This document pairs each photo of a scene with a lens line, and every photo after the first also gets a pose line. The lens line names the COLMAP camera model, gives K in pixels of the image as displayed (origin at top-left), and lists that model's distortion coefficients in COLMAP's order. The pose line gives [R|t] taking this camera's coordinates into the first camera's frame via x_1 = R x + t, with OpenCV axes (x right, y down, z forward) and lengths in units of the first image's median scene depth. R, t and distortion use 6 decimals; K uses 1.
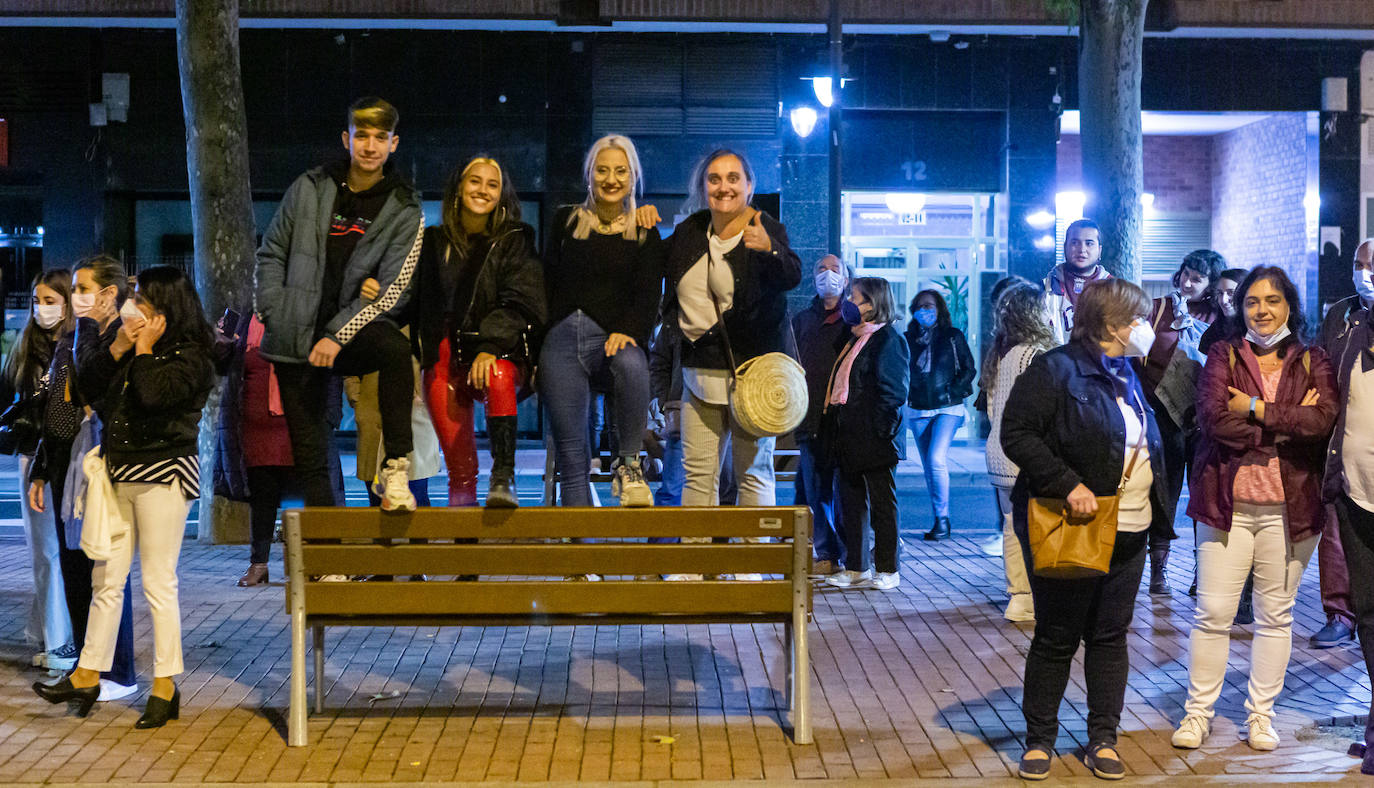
lens RADIAL K [[2377.7, 0, 687.4], [0, 2377.7, 393.7], [0, 0, 1]] dist [-0.034366, 0.000000]
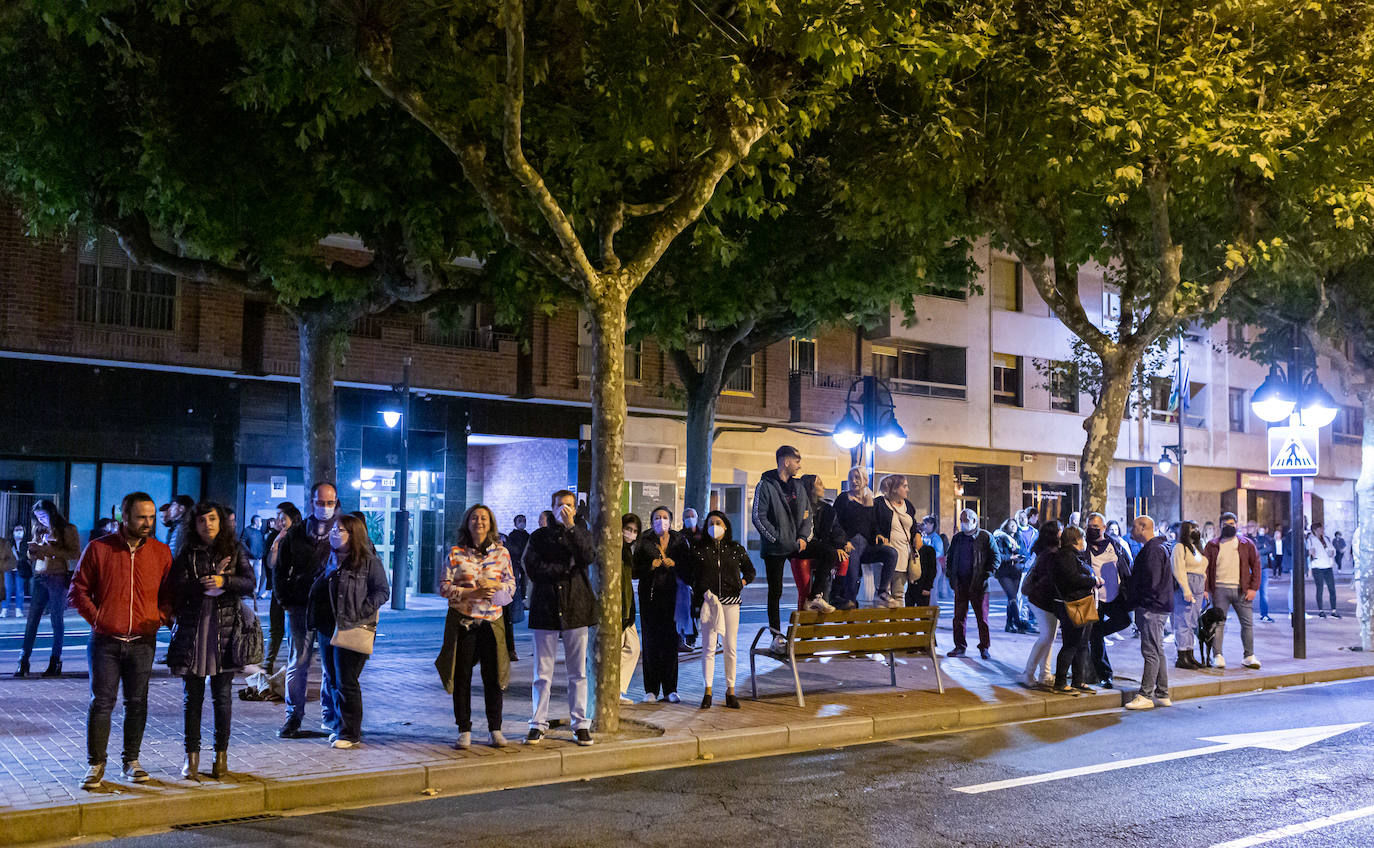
lens RADIAL K [[1304.3, 0, 686.8], [0, 1304.3, 425.7], [0, 0, 1]] dist [-0.001860, 0.000000]
pose [[0.819434, 0.056886, 0.570344, -0.336559], [0.008407, 0.993763, -0.111196, 0.002144], [-0.573112, 0.095912, 0.813845, -0.033954]]
